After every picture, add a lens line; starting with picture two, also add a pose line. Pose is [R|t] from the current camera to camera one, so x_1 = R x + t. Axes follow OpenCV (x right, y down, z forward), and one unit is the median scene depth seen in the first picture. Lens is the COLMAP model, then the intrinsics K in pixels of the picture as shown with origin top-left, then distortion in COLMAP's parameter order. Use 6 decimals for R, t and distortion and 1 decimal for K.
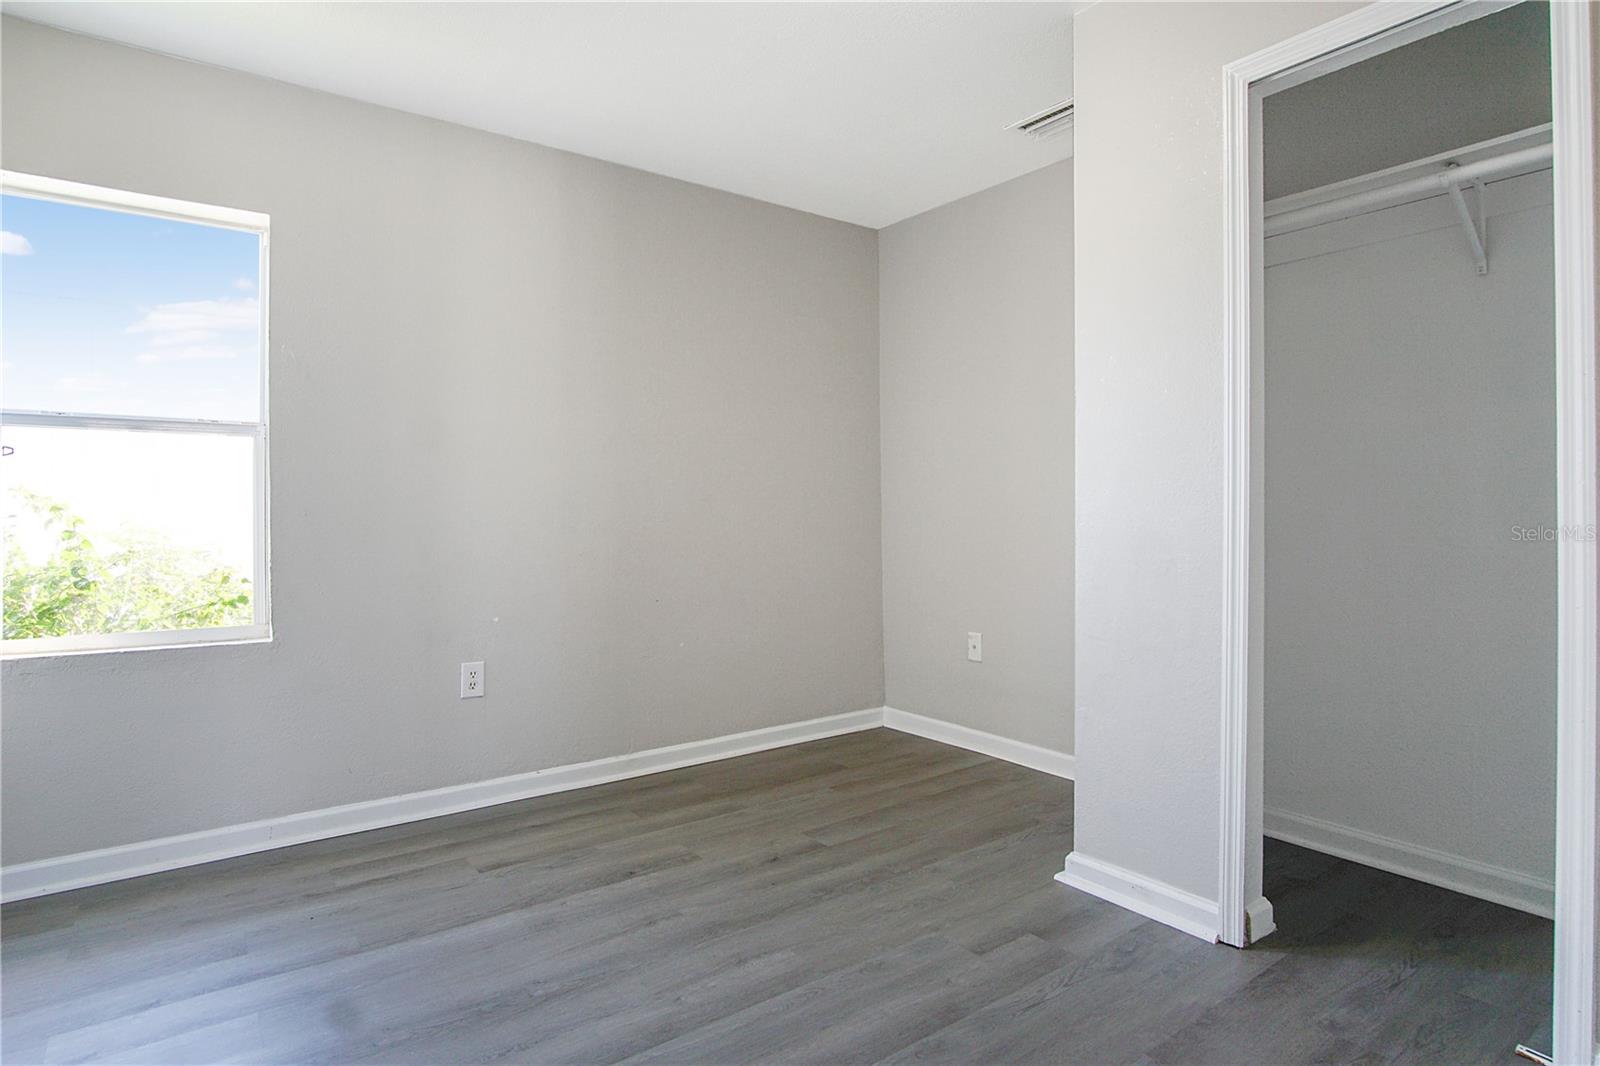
lens RADIAL K [[867.0, 0, 803.0], [0, 867.0, 524.4], [0, 0, 1]] dist [-0.028305, 0.009625]
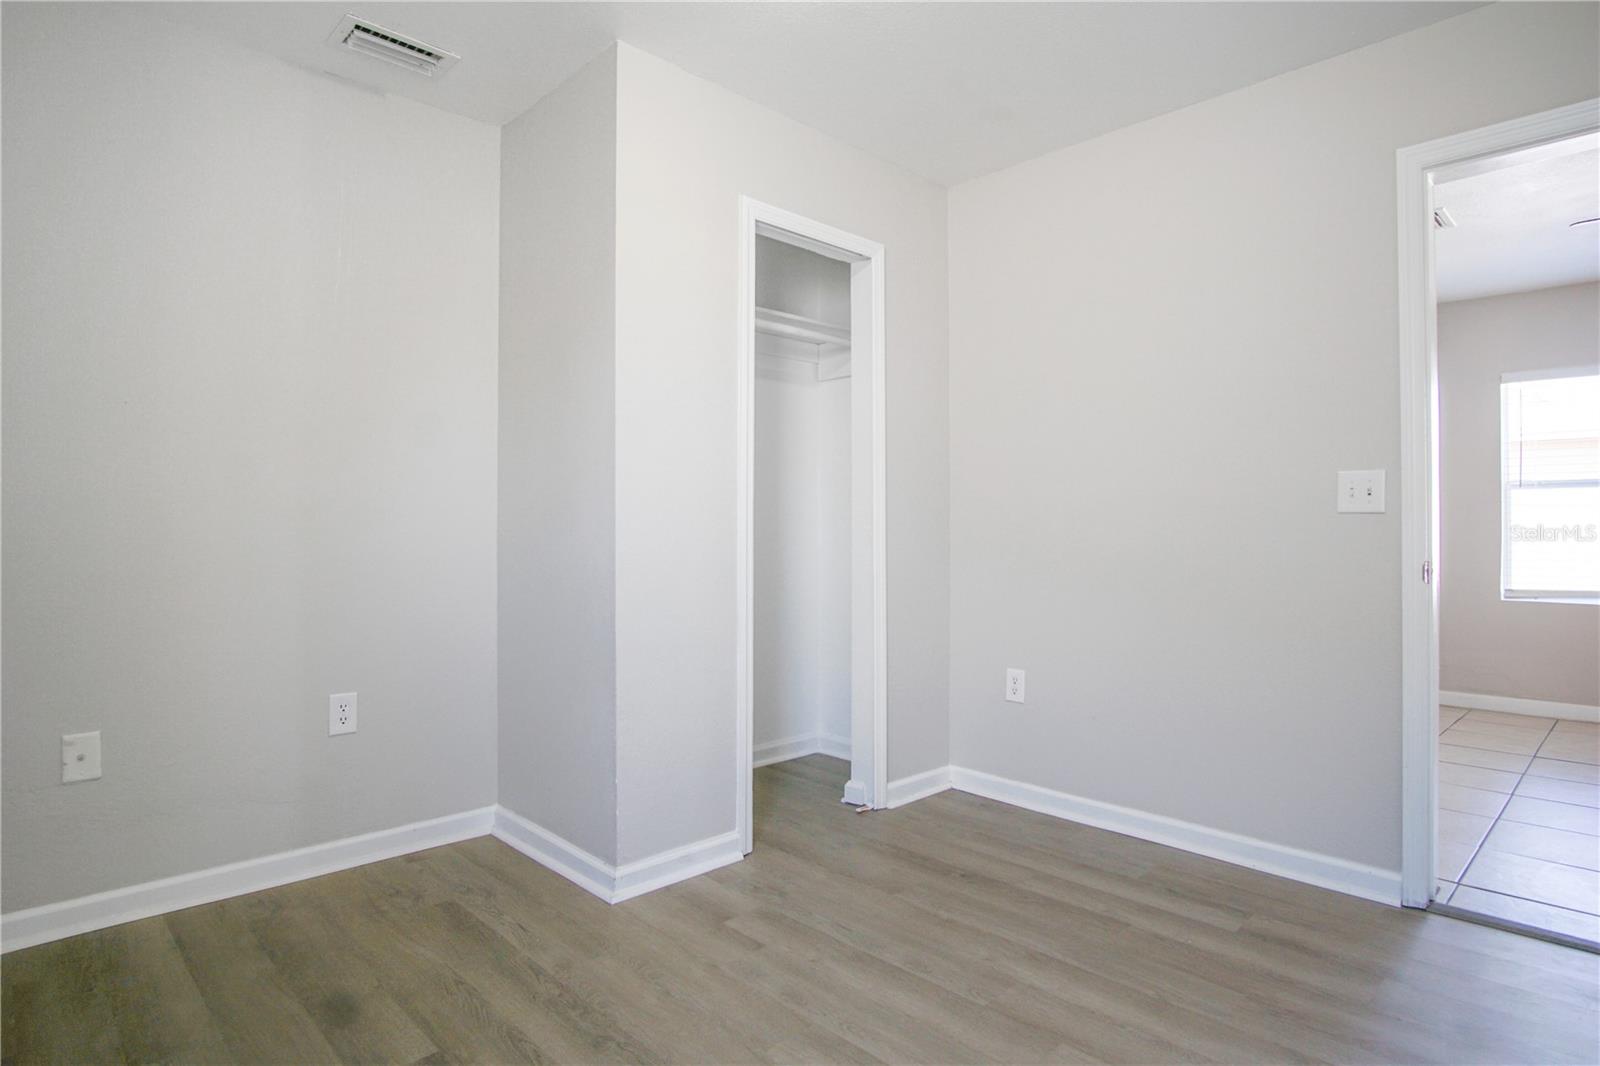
lens RADIAL K [[867.0, 0, 802.5], [0, 867.0, 532.6], [0, 0, 1]] dist [-0.028305, 0.009625]
pose [[-0.146877, 0.003707, 0.989148, -0.773027], [0.010747, 0.999940, -0.002152, -0.021900], [-0.989096, 0.010314, -0.146908, 0.957525]]
